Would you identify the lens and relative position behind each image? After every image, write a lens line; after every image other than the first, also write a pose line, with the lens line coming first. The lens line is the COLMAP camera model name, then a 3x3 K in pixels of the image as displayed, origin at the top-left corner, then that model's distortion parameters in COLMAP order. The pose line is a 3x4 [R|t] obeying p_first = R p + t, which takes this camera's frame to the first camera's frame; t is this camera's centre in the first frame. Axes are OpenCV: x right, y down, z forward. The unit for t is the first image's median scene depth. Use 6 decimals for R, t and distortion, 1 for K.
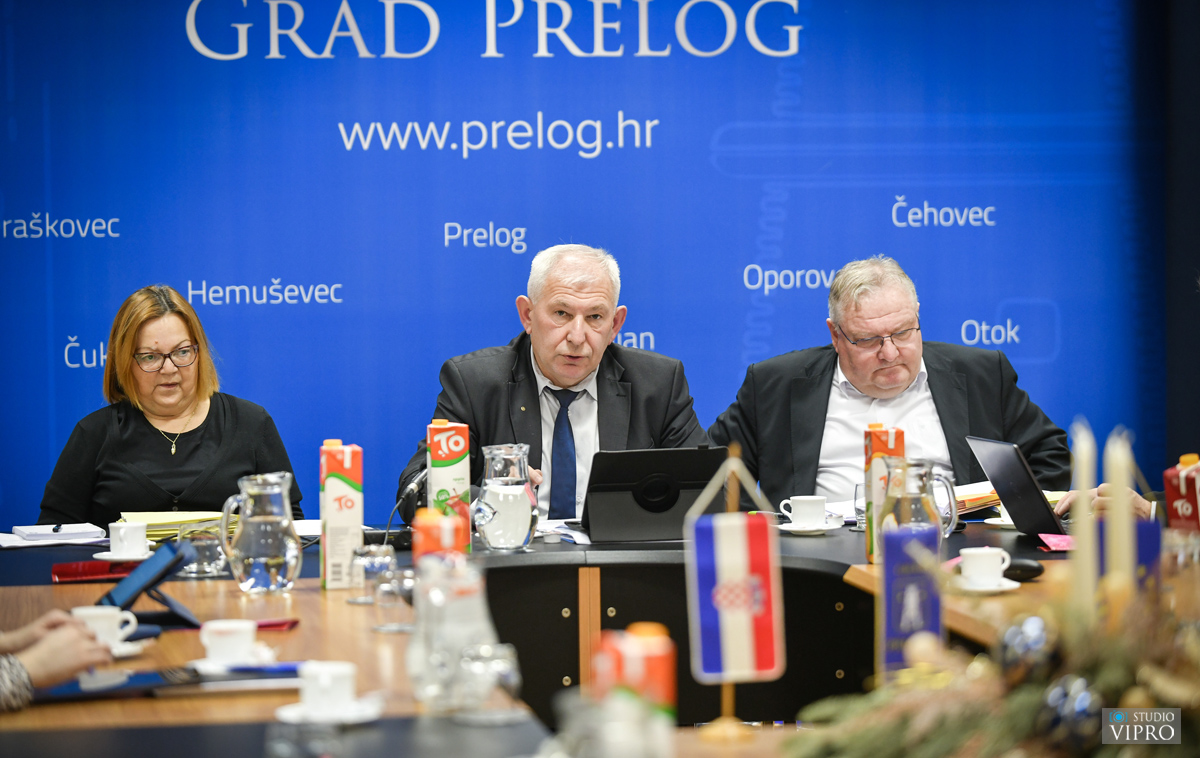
lens RADIAL K [[4395.2, 0, 600.0], [0, 4395.2, 379.0], [0, 0, 1]] dist [0.159355, -1.647979]
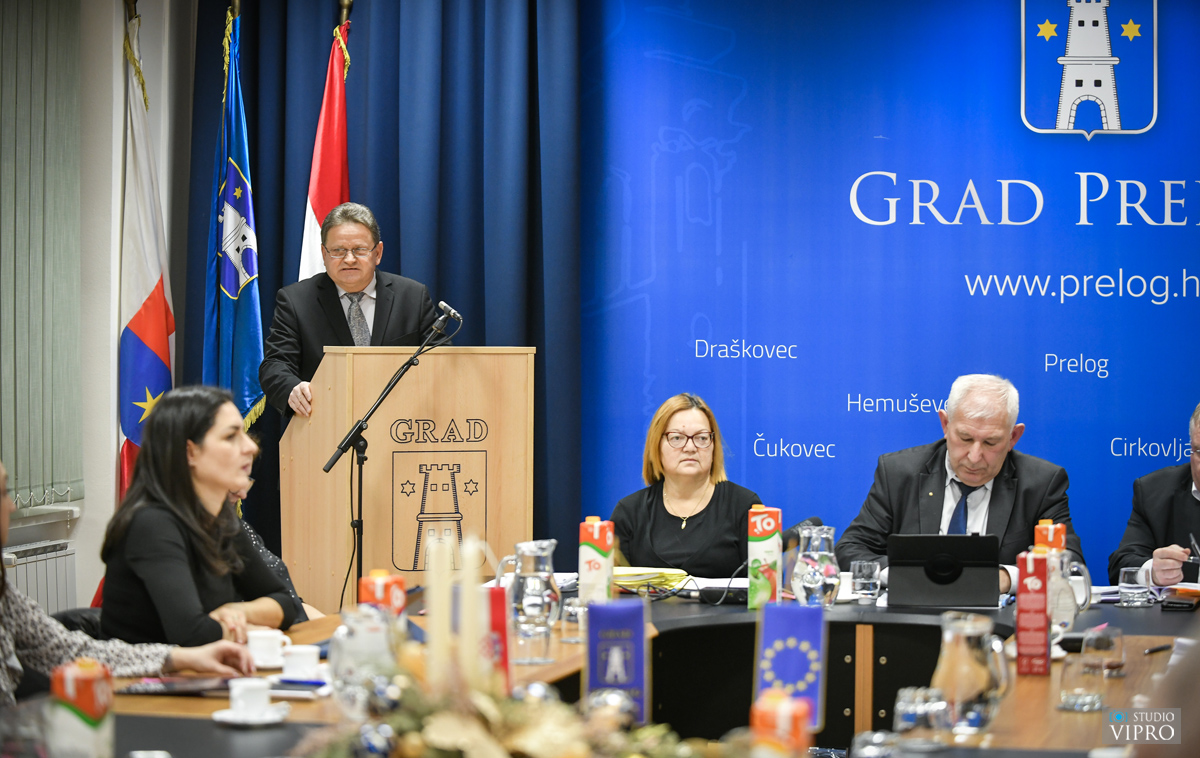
lens RADIAL K [[3325.0, 0, 600.0], [0, 3325.0, 379.0], [0, 0, 1]] dist [-0.447522, 0.990878]
pose [[0.914915, 0.024479, -0.402904, 0.236346], [-0.034304, 0.999264, -0.017186, -0.007095], [0.402186, 0.029545, 0.915081, 0.066634]]
